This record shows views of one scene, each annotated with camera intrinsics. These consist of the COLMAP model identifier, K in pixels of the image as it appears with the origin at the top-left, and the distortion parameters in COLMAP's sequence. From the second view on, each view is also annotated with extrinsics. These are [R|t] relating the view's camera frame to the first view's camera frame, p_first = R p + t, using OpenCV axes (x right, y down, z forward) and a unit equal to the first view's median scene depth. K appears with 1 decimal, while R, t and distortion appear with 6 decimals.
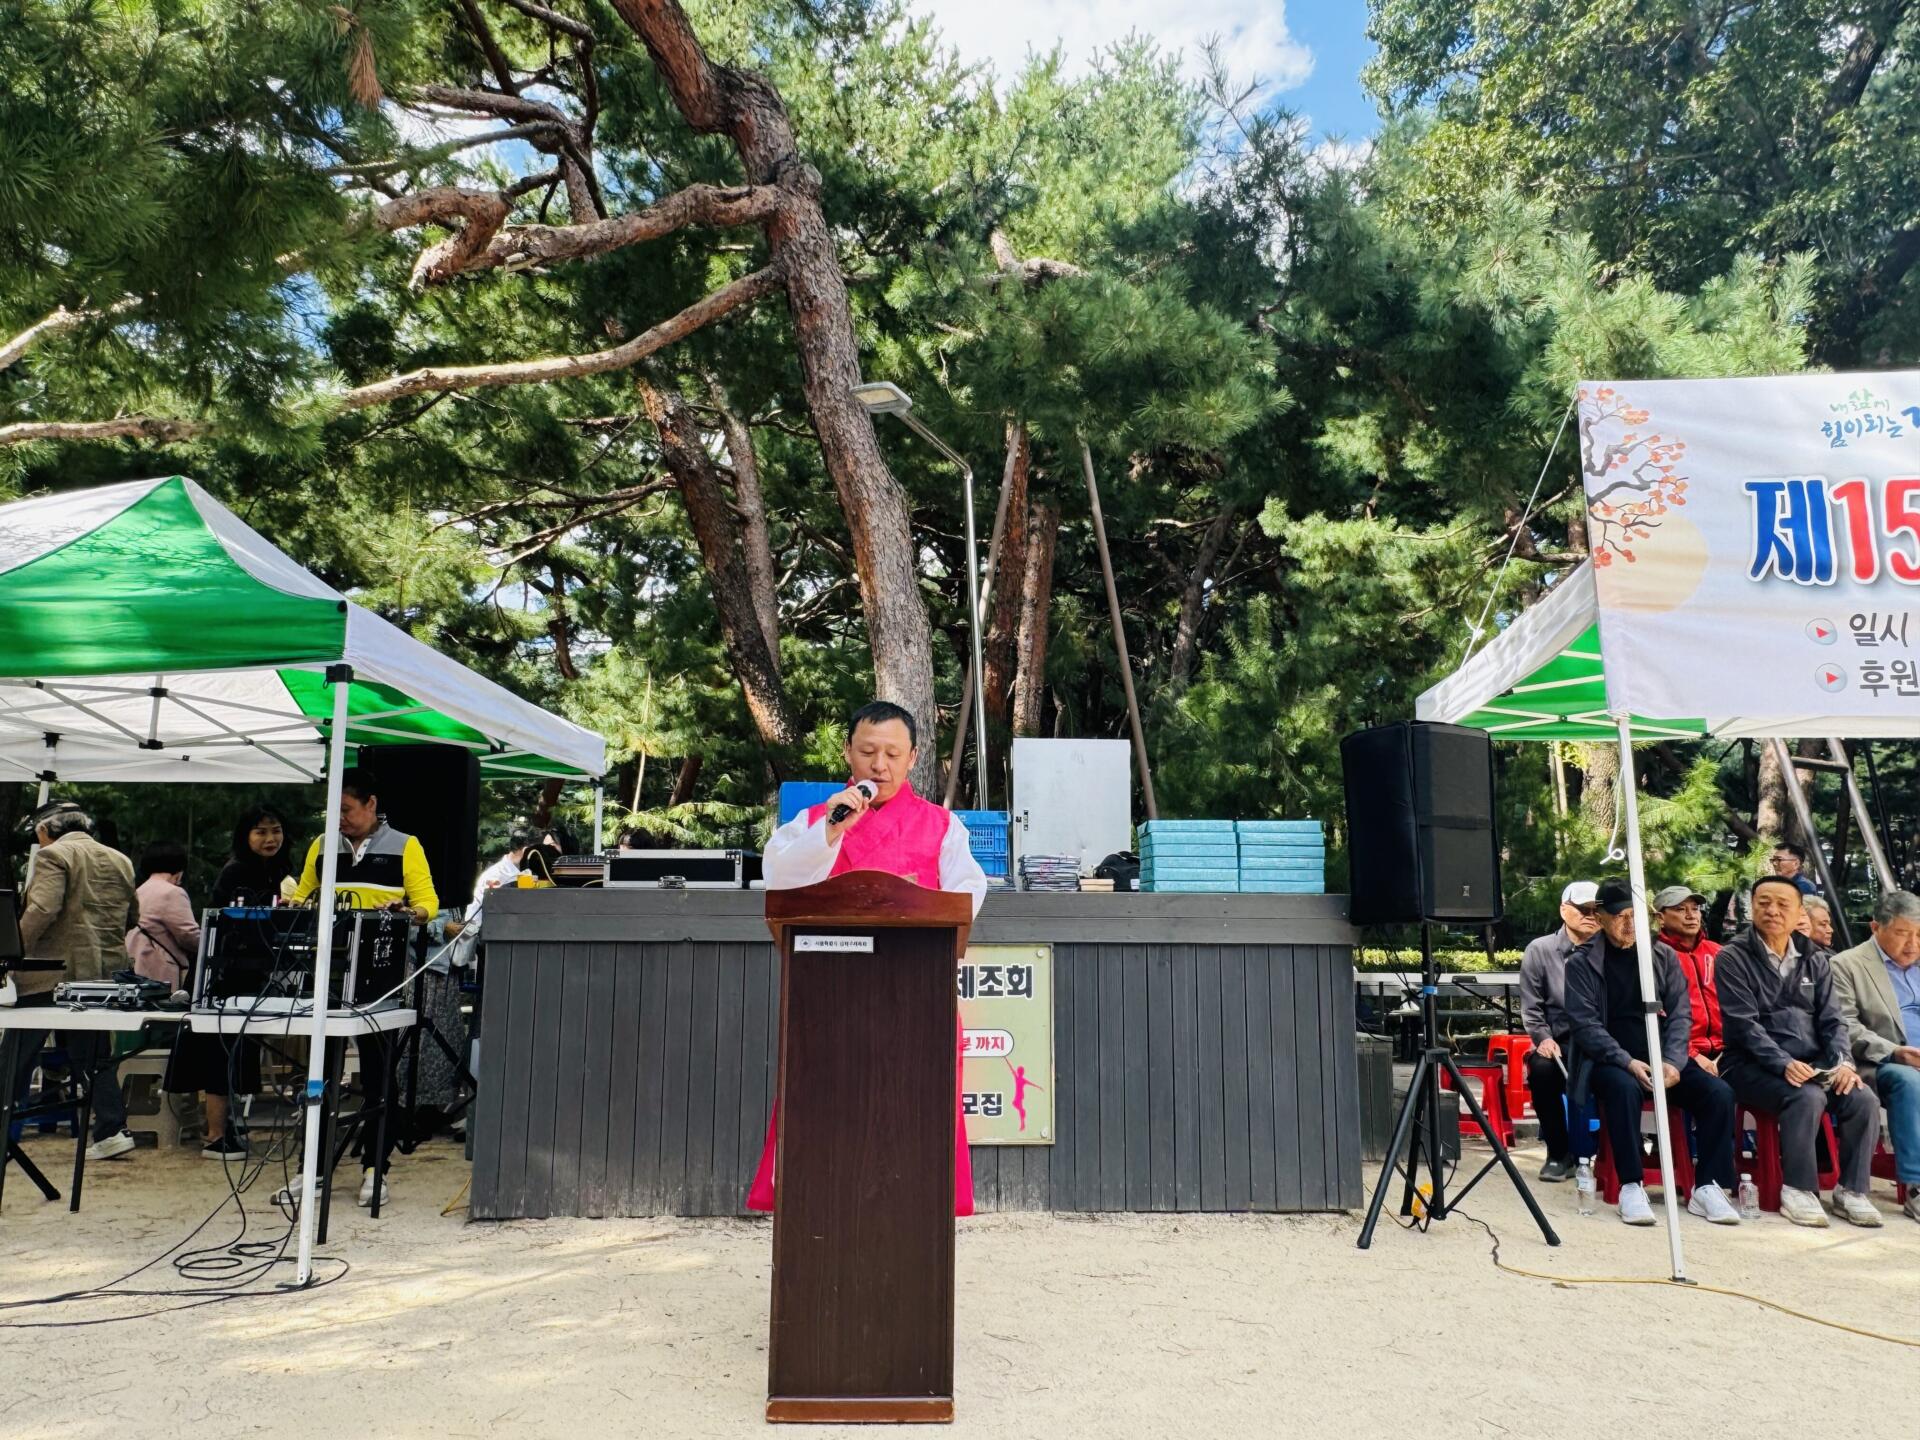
lens RADIAL K [[1376.4, 0, 954.7], [0, 1376.4, 710.3], [0, 0, 1]] dist [-0.000917, -0.008131]
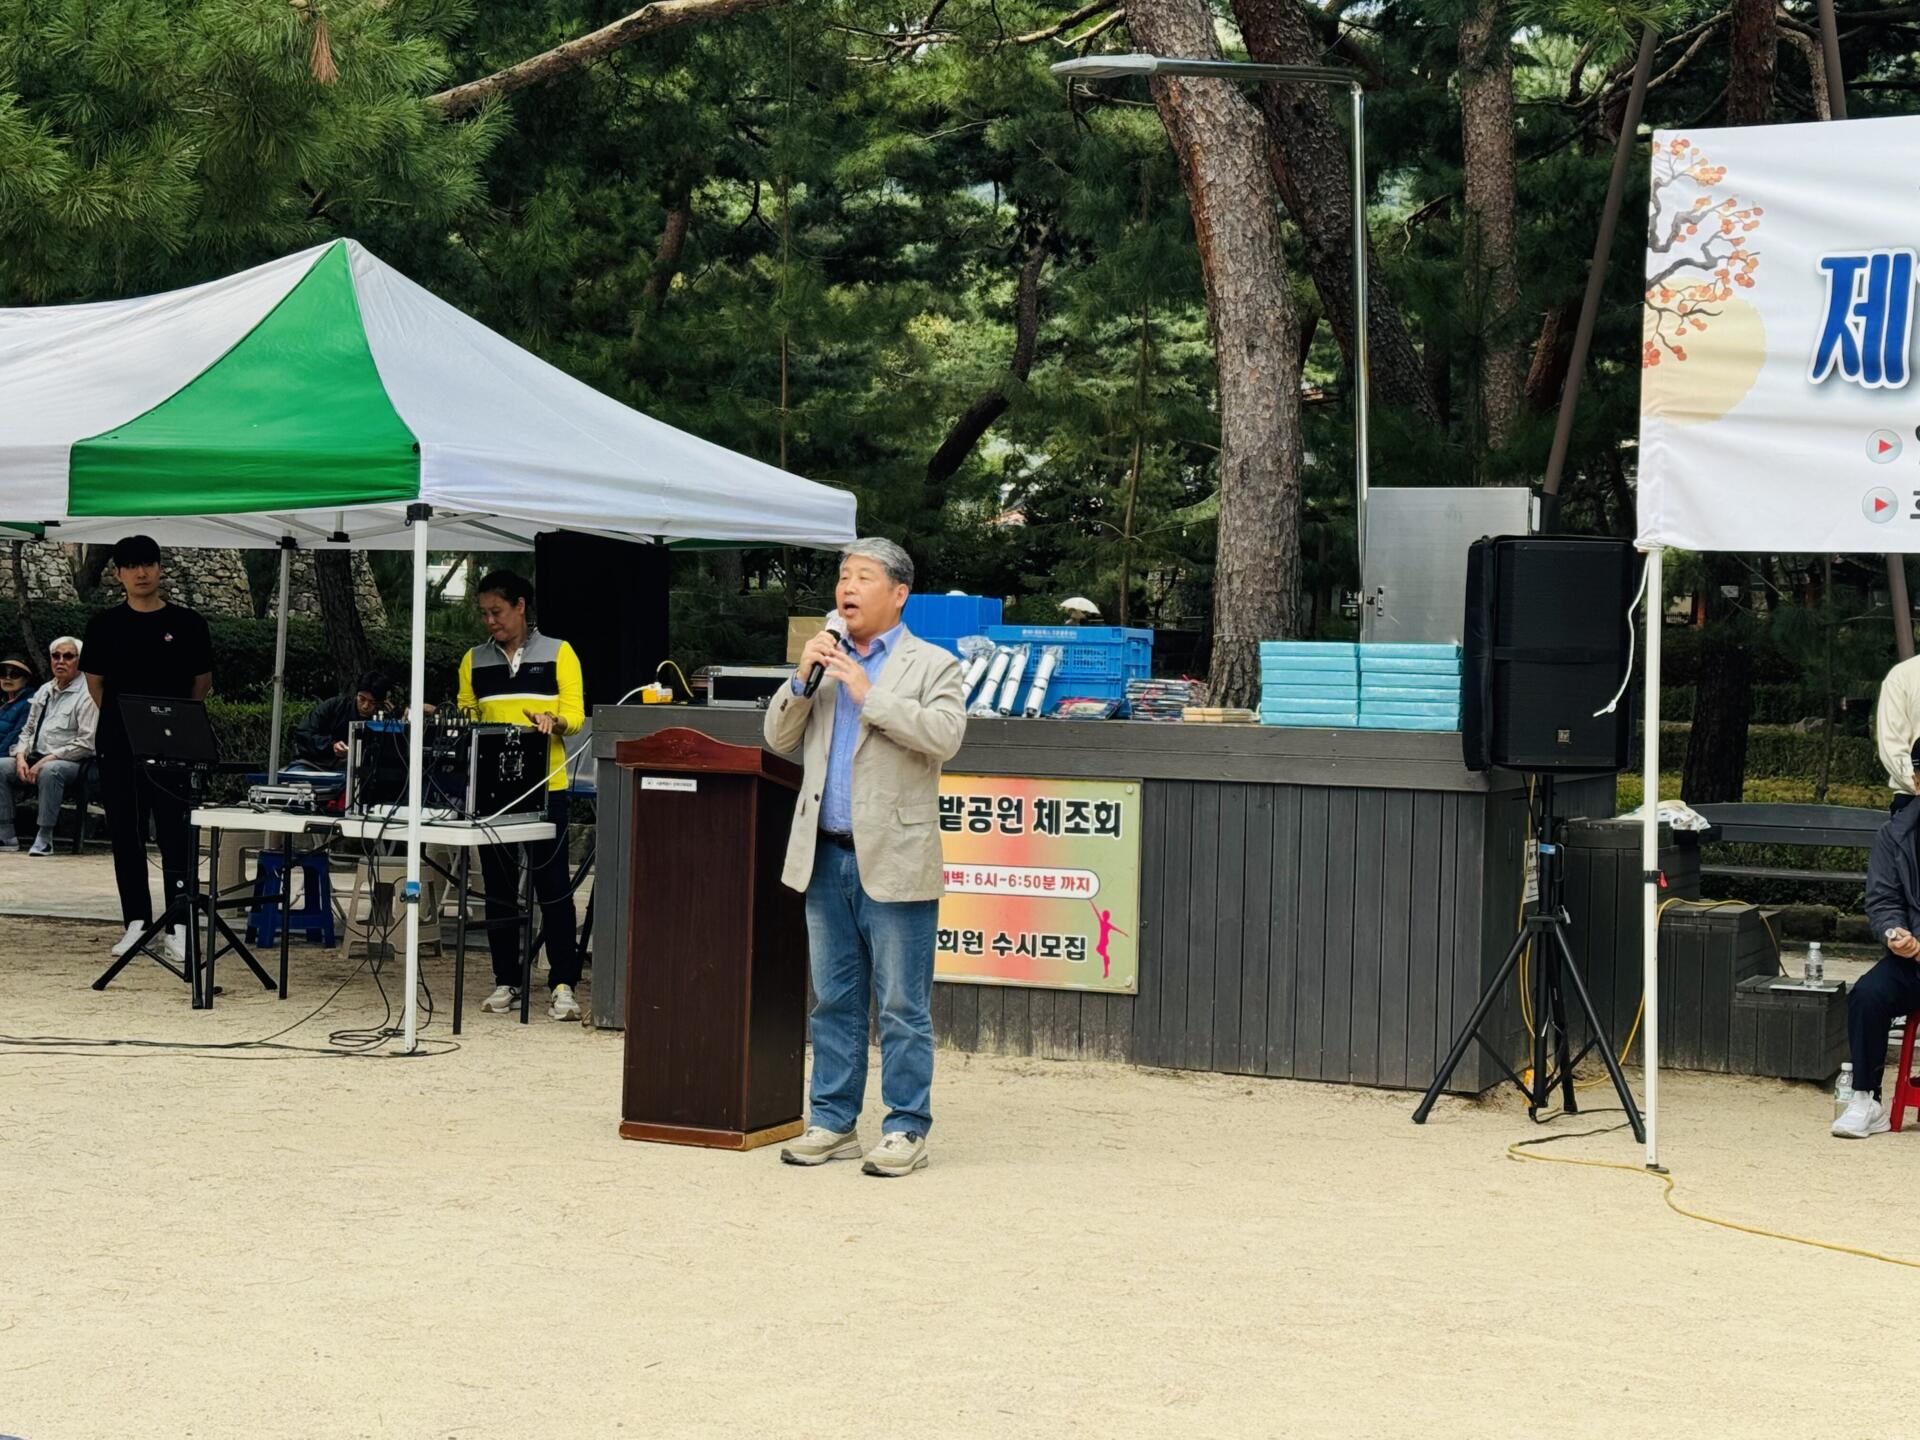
lens RADIAL K [[3391.3, 0, 955.1], [0, 3391.3, 709.7], [0, 0, 1]] dist [0.157139, 0.000000]
pose [[0.888311, 0.024520, -0.458588, 1.042773], [0.055421, 0.985552, 0.160049, -0.252158], [0.455887, -0.167588, 0.874117, -1.049505]]
